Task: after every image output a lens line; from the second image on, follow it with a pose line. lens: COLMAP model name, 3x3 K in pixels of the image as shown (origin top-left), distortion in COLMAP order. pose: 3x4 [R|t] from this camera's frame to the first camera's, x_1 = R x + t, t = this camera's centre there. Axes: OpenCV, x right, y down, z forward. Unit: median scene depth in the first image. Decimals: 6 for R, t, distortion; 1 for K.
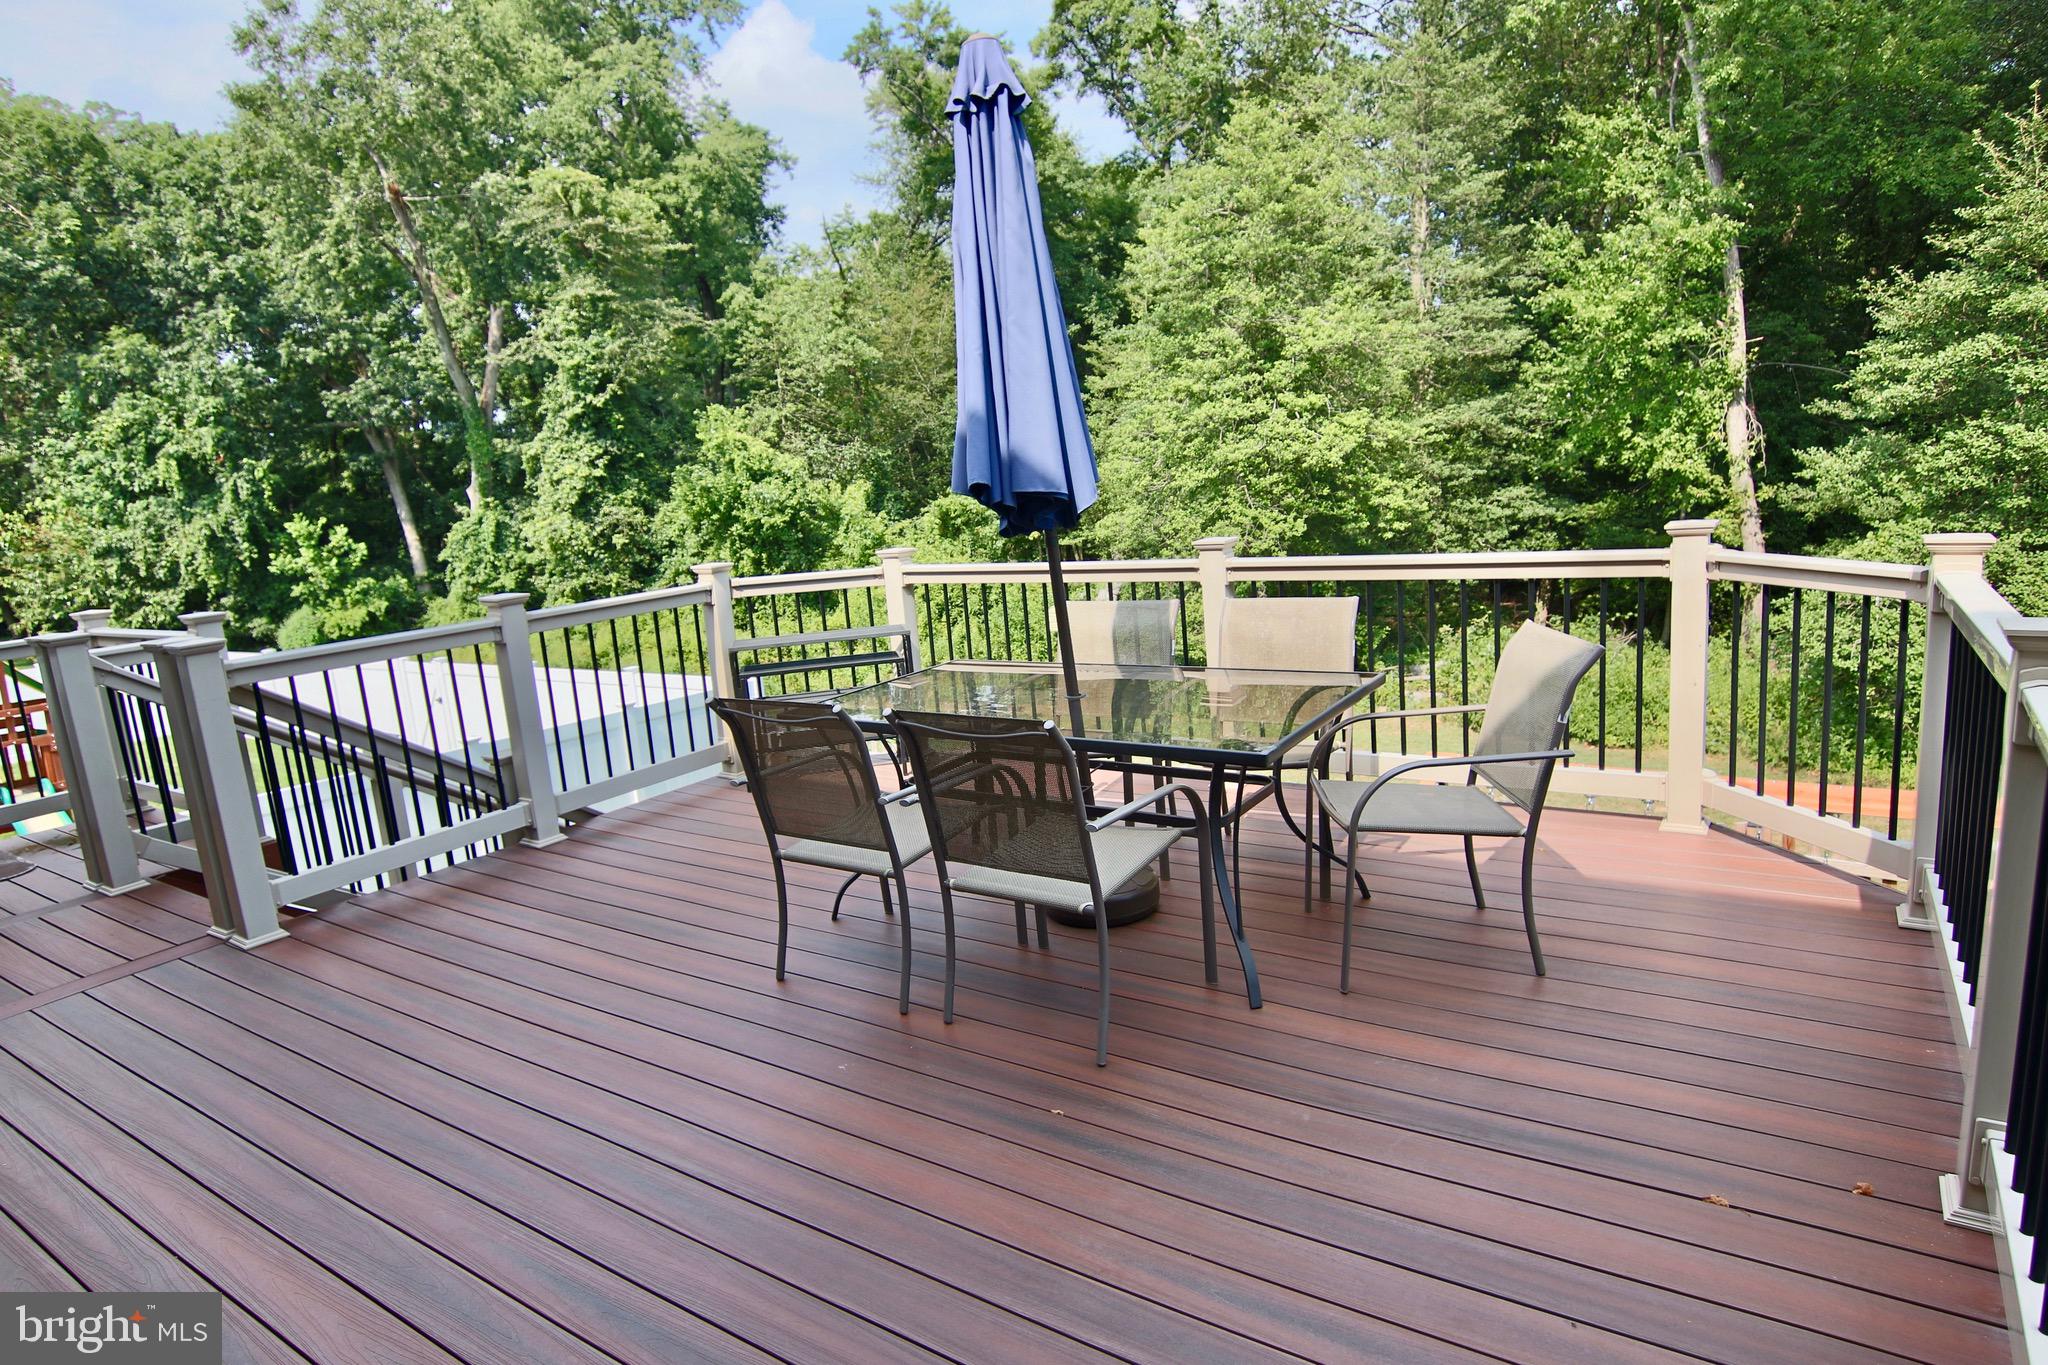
lens RADIAL K [[1177.2, 0, 1004.5], [0, 1177.2, 687.6], [0, 0, 1]] dist [-0.008660, -0.004939]
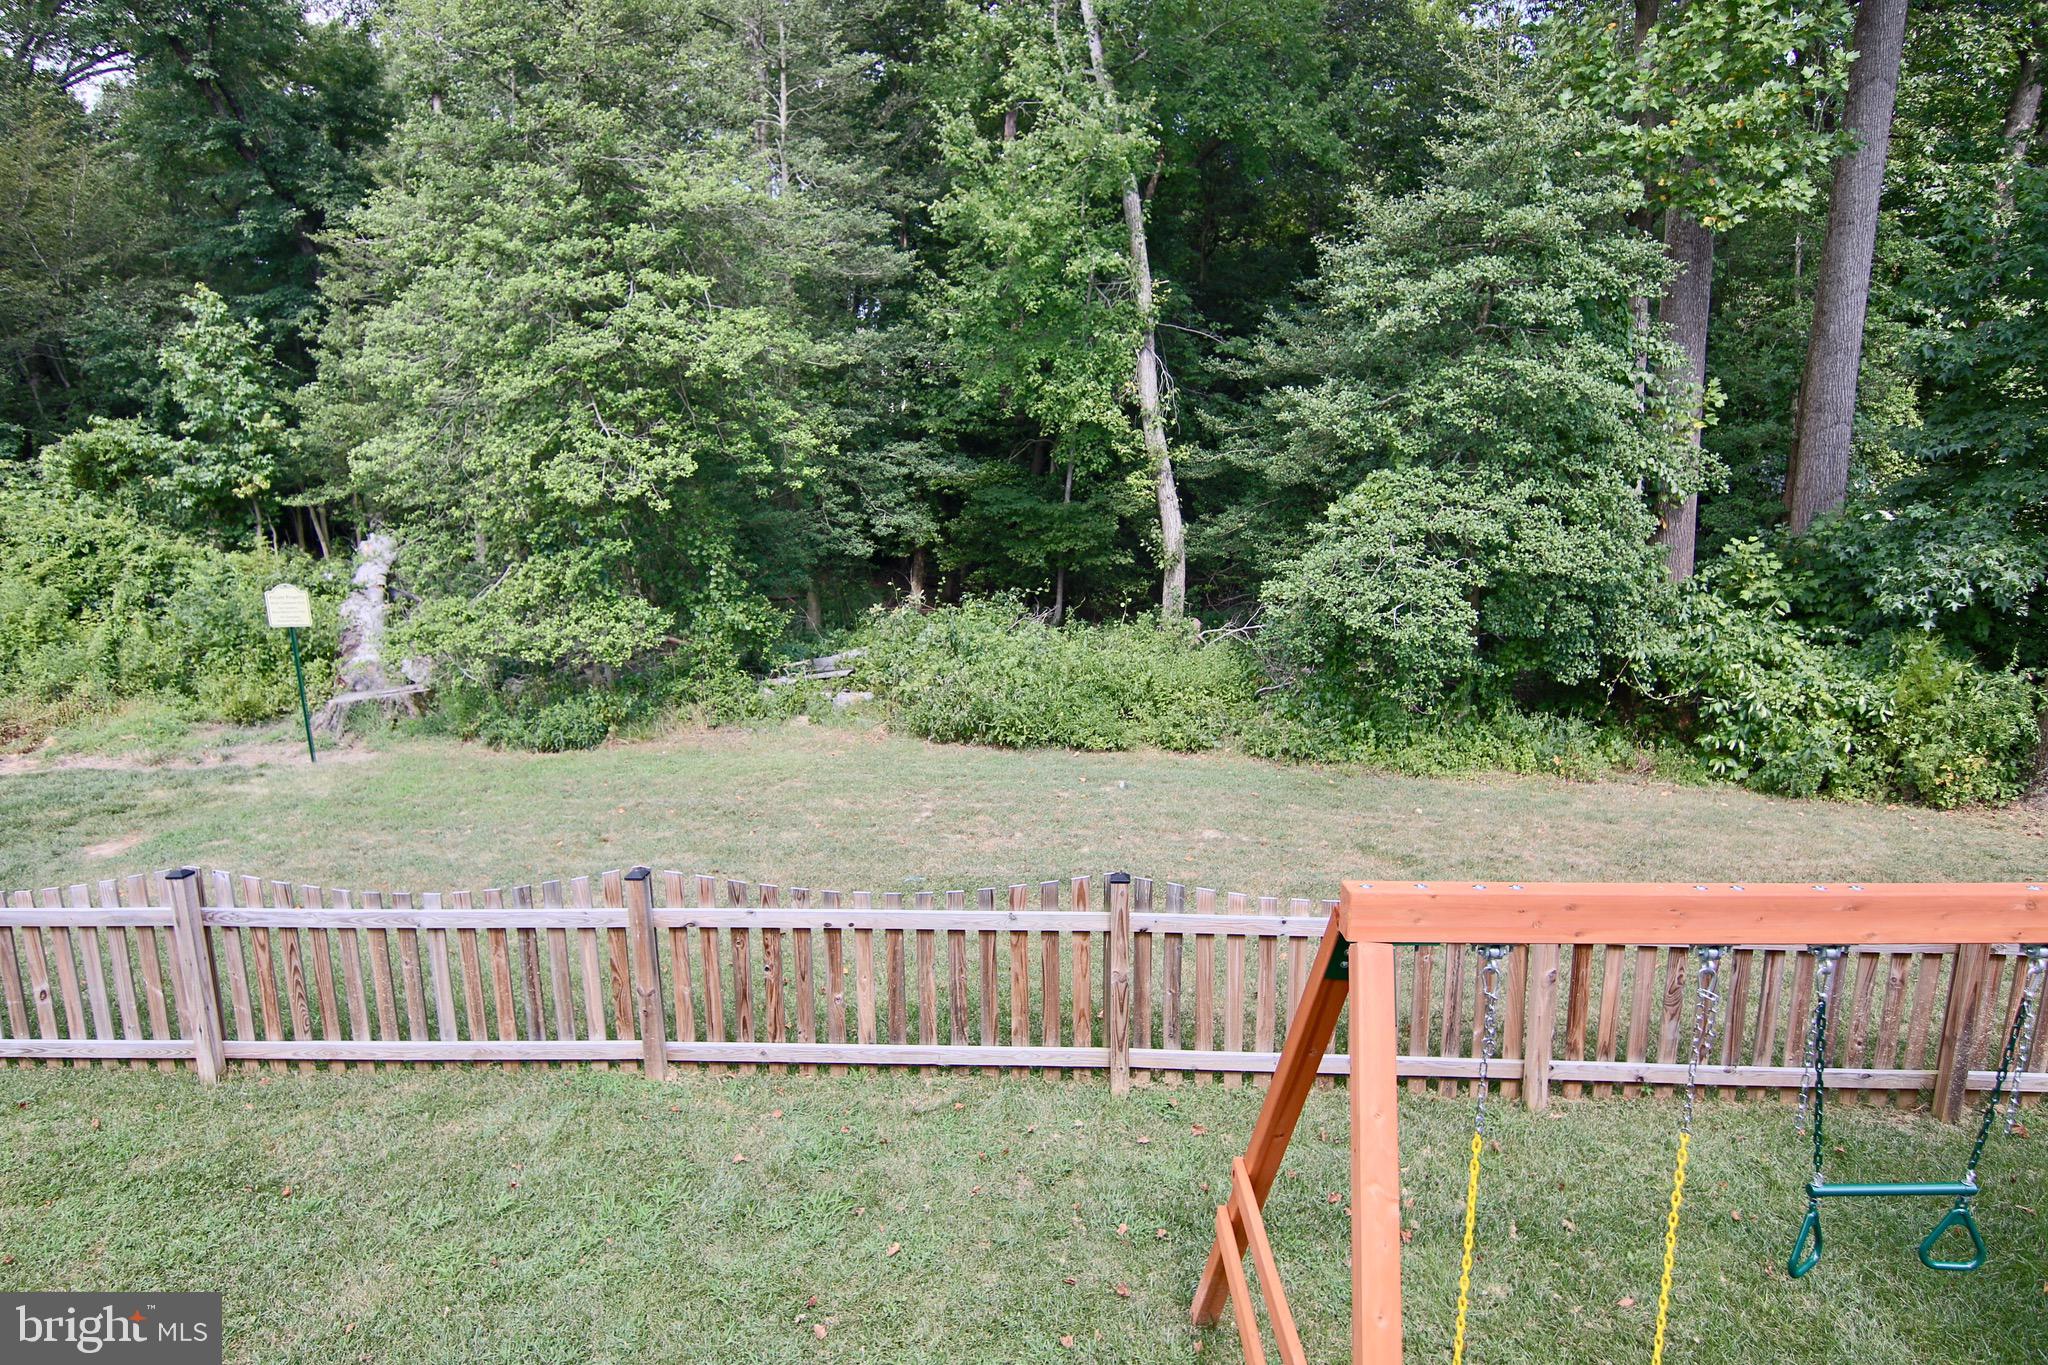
lens RADIAL K [[1213.8, 0, 1001.3], [0, 1213.8, 694.2], [0, 0, 1]] dist [-0.003842, -0.013998]
pose [[0.841675, -0.057510, 0.536914, 0.017822], [0.052453, 0.998318, 0.024706, -0.010233], [-0.537431, 0.007368, 0.843275, 0.288050]]
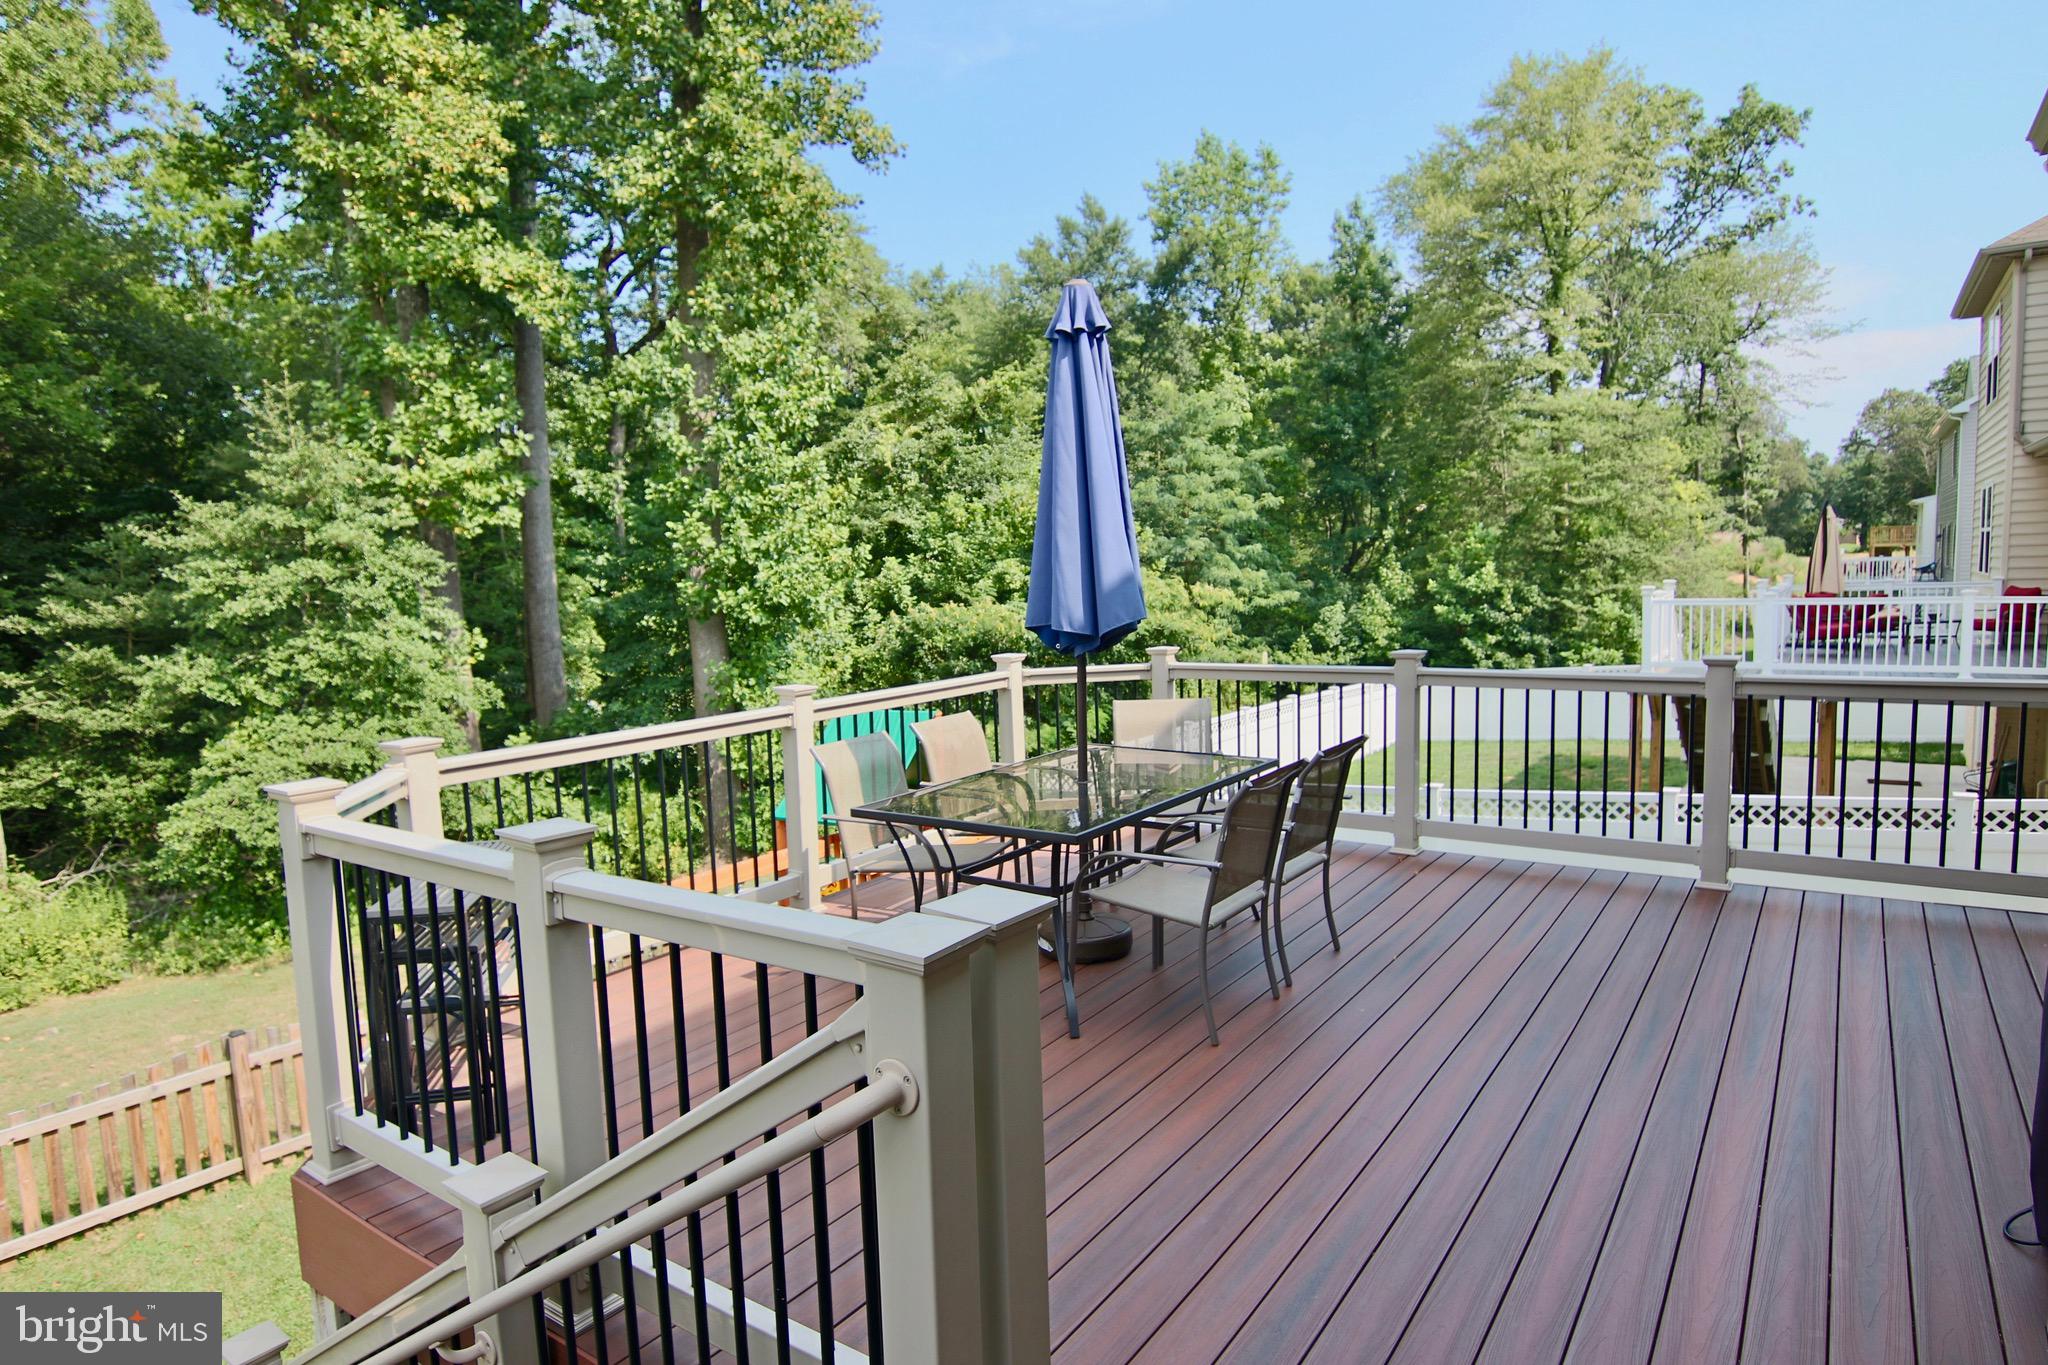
lens RADIAL K [[1177.2, 0, 1024.6], [0, 1177.2, 692.3], [0, 0, 1]] dist [-0.008660, -0.004939]
pose [[0.007204, -0.026995, 0.999610, -0.240070], [0.220406, 0.975094, 0.024744, -0.026257], [-0.975382, 0.220141, 0.012974, 0.203162]]
